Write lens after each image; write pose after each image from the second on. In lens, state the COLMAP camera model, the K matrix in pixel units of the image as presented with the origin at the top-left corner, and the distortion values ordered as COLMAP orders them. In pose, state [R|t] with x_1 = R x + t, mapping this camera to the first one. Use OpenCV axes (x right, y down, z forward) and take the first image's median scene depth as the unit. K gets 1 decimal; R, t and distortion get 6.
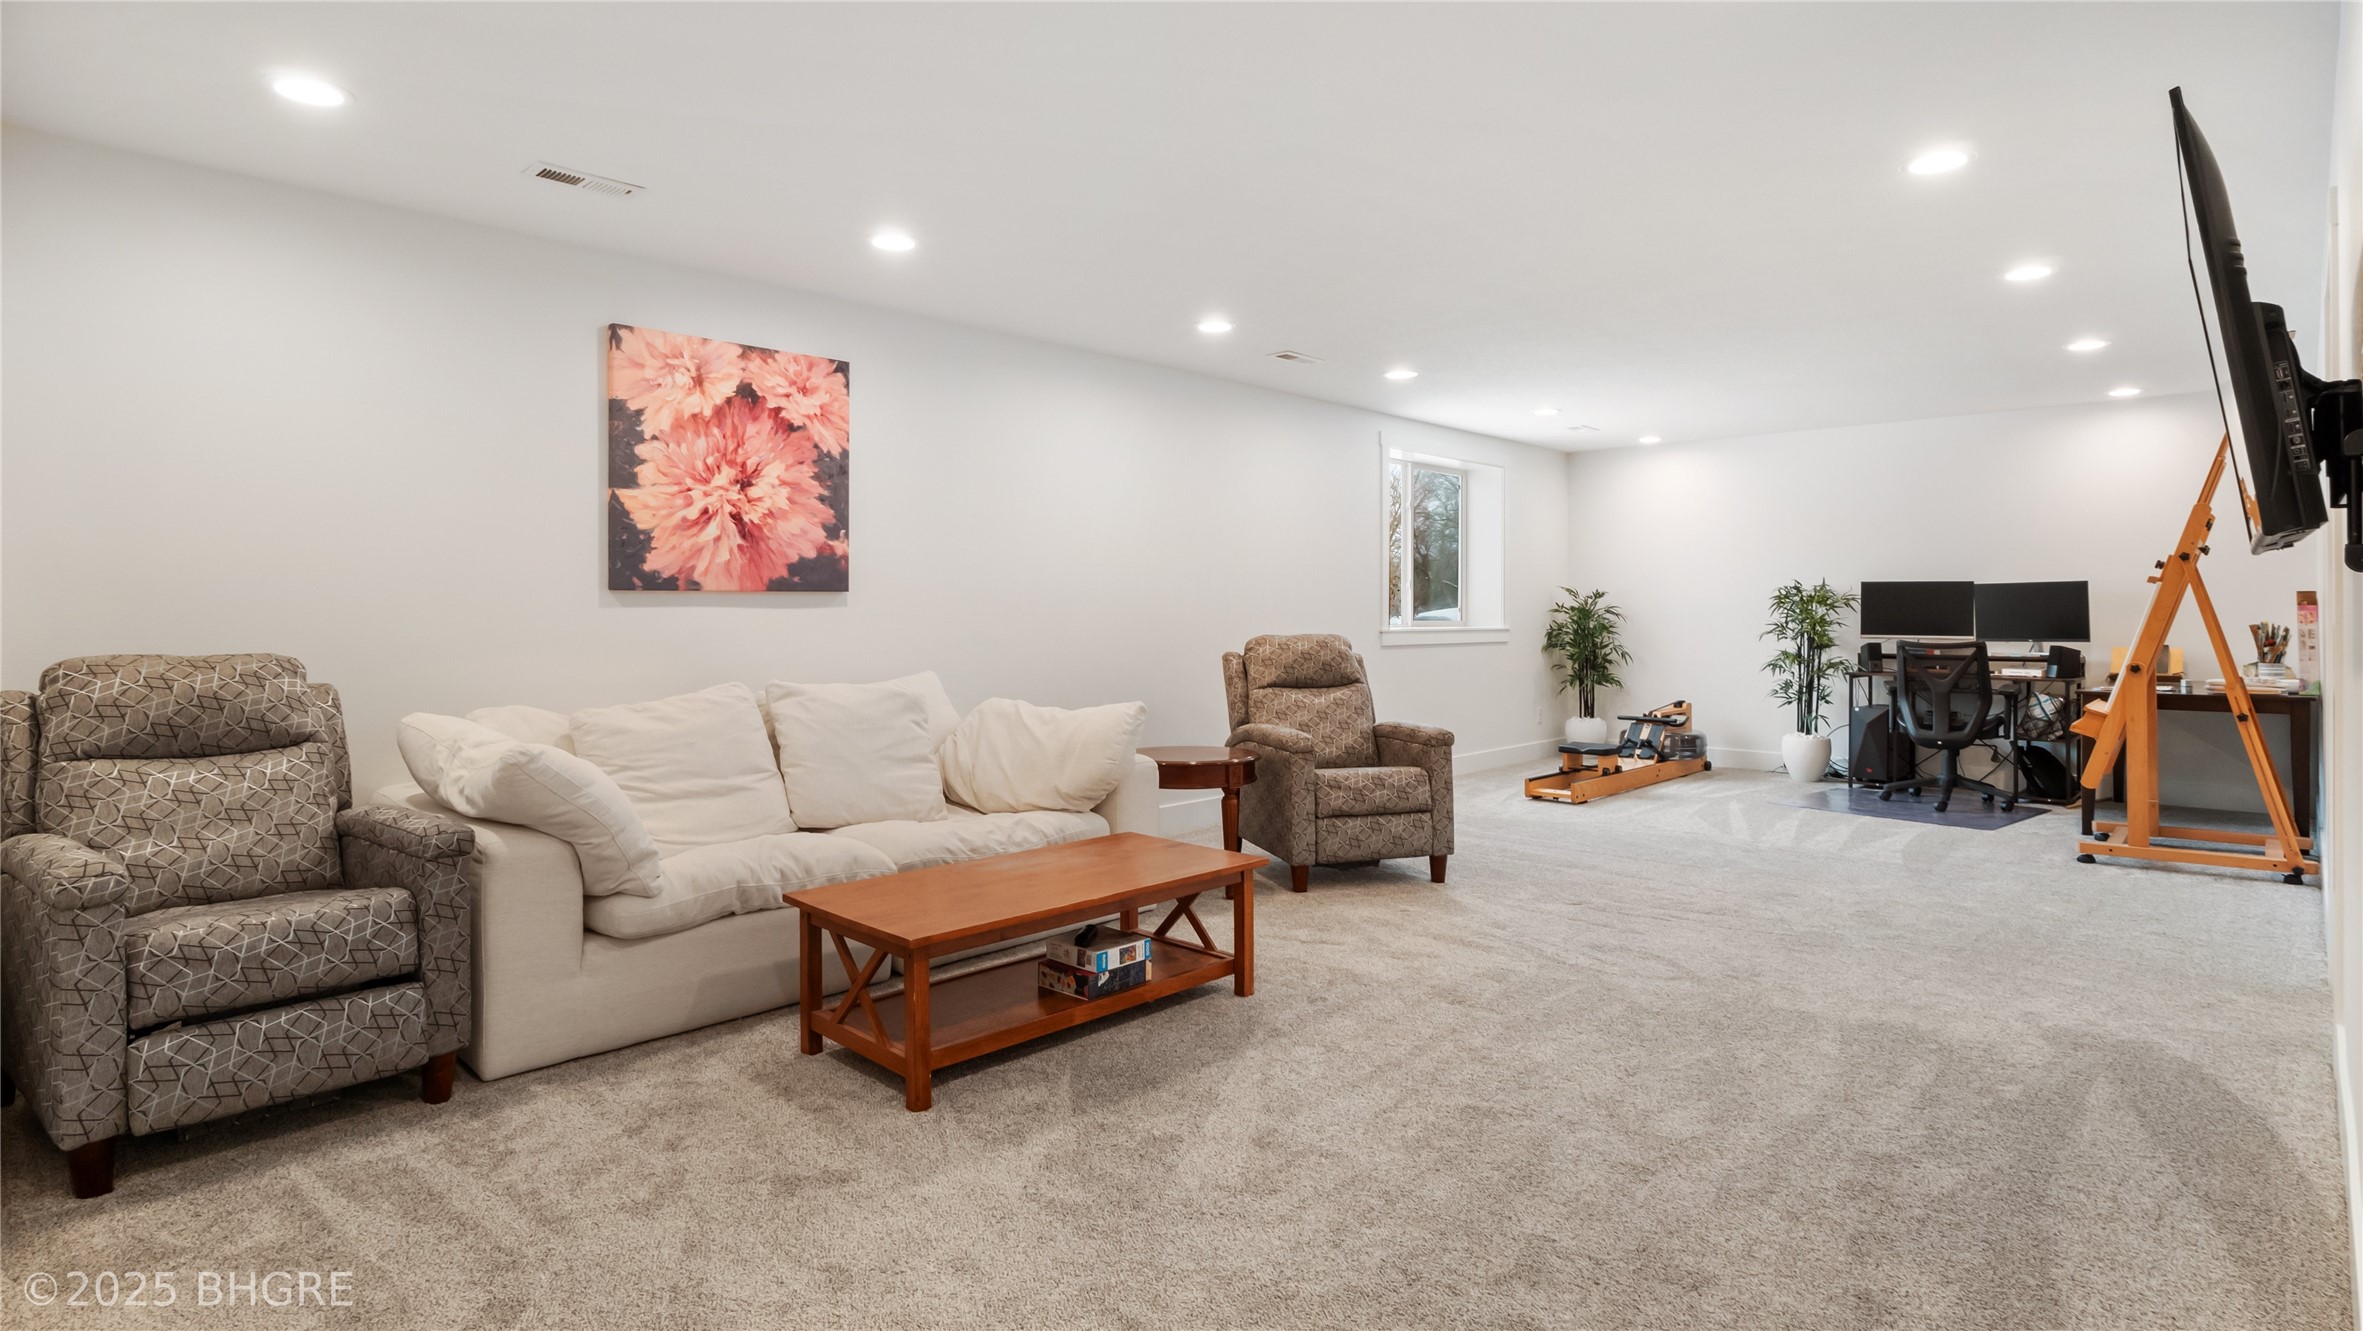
lens RADIAL K [[1166.5, 0, 1178.8], [0, 1166.5, 615.8], [0, 0, 1]] dist [-0.001840, -0.013898]
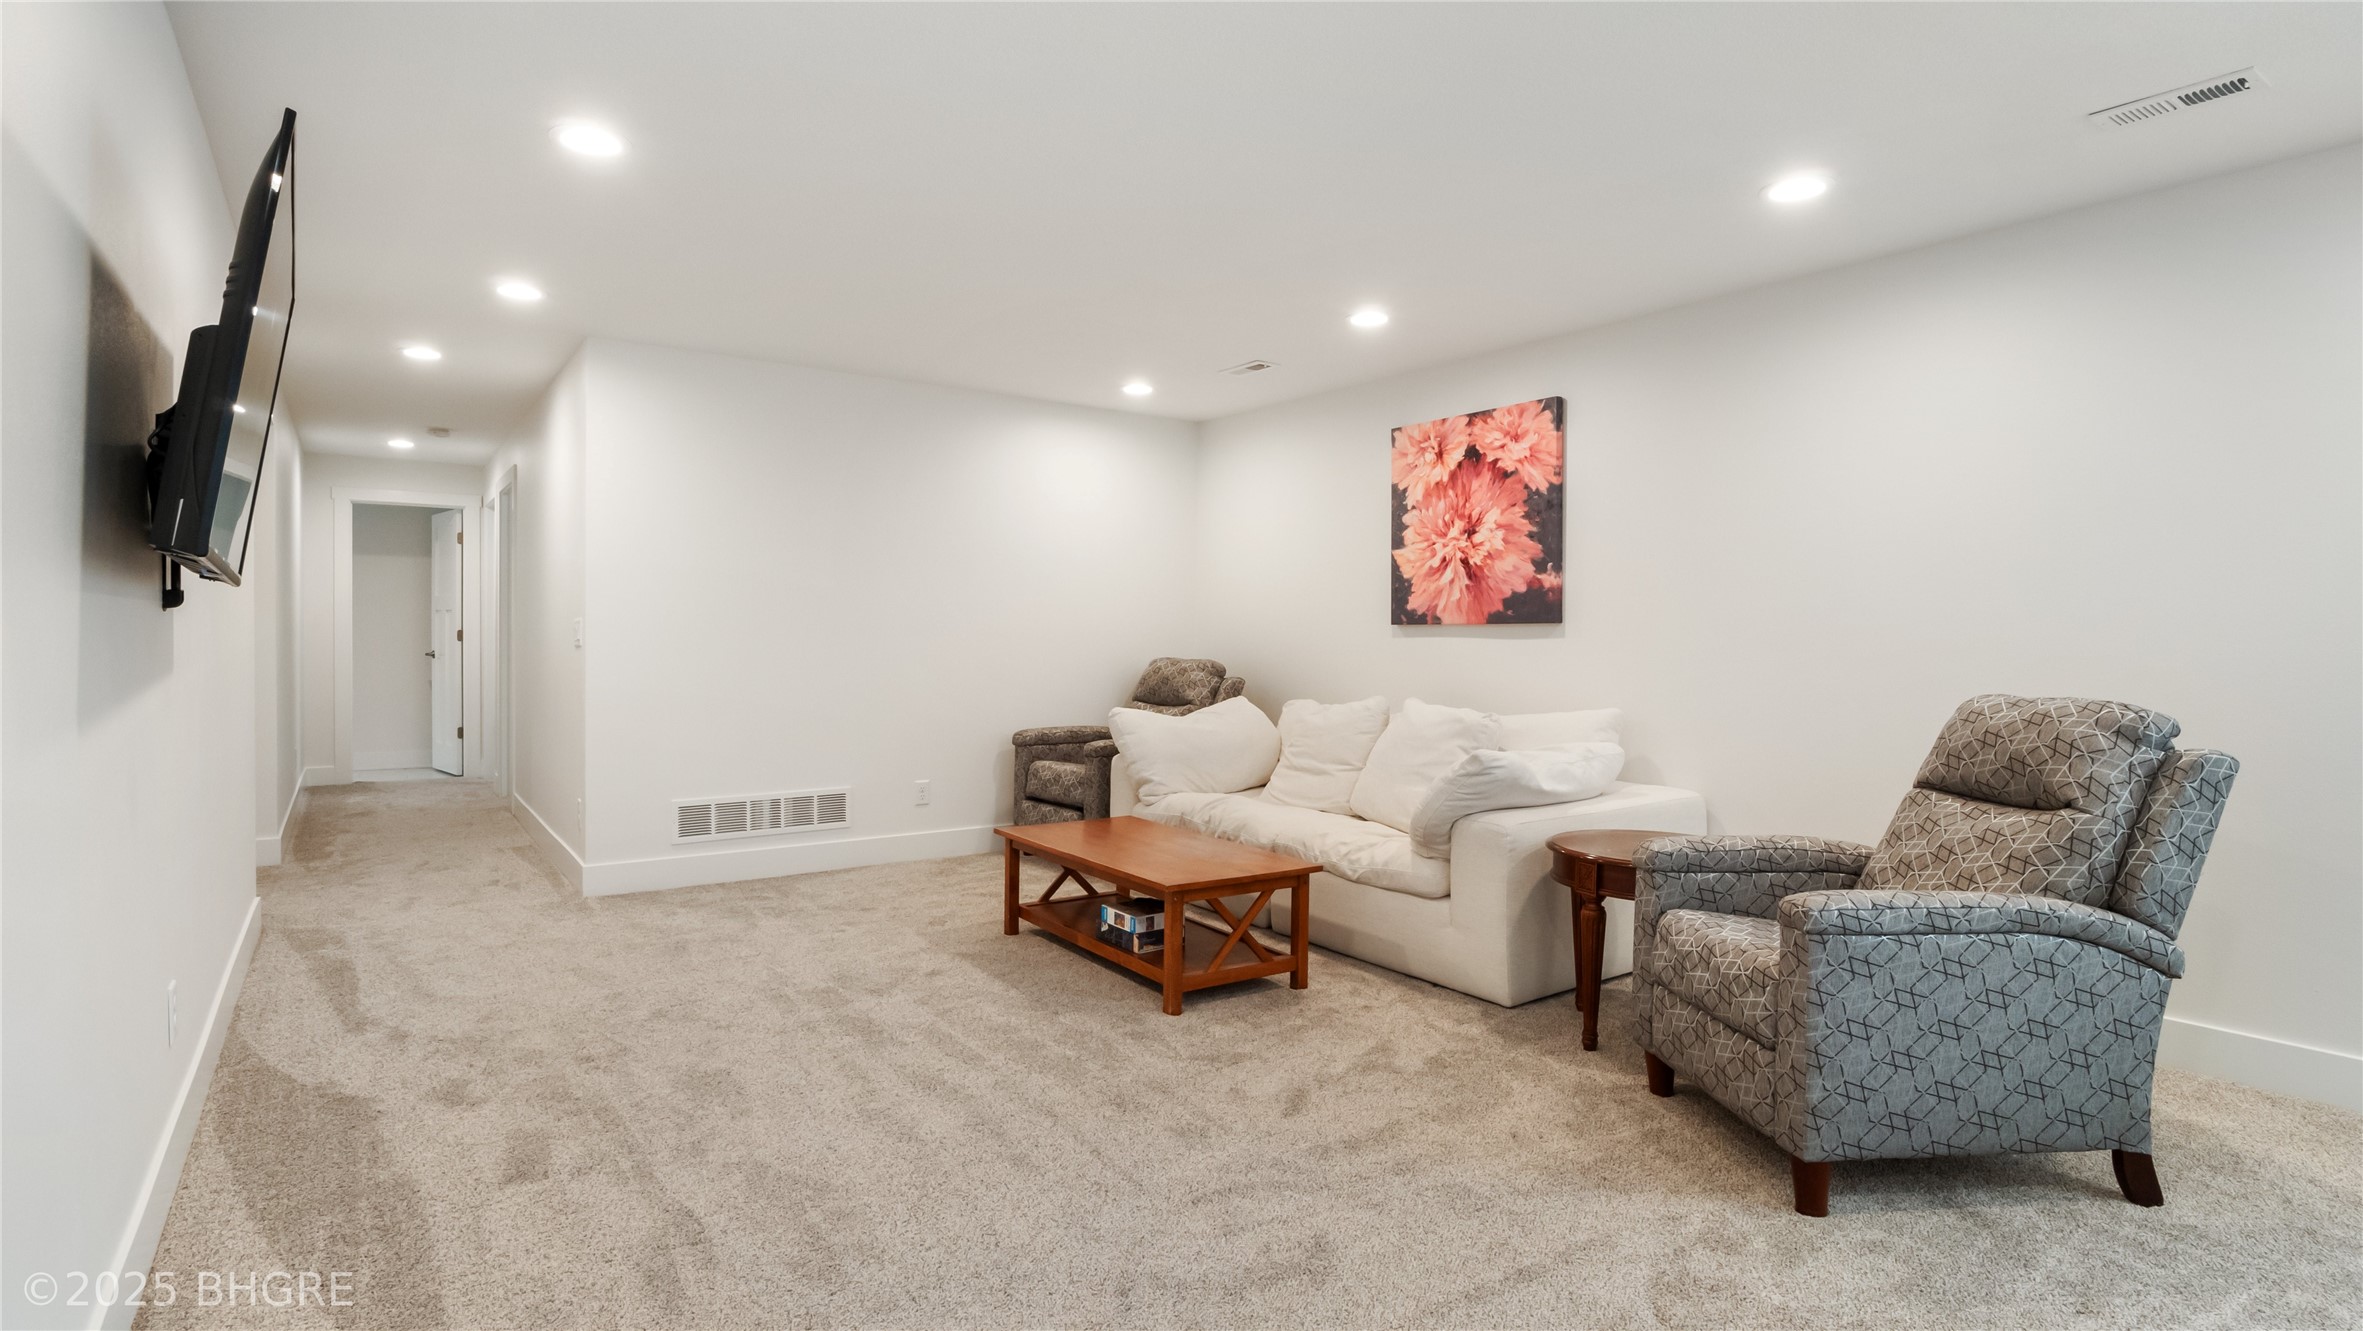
lens RADIAL K [[1160.7, 0, 1185.0], [0, 1160.7, 657.4], [0, 0, 1]] dist [0.000865, -0.000402]
pose [[-0.182270, 0.018876, -0.983067, 0.826546], [-0.010900, 0.999715, 0.021217, -0.009327], [0.983188, 0.014582, -0.182012, 0.931334]]
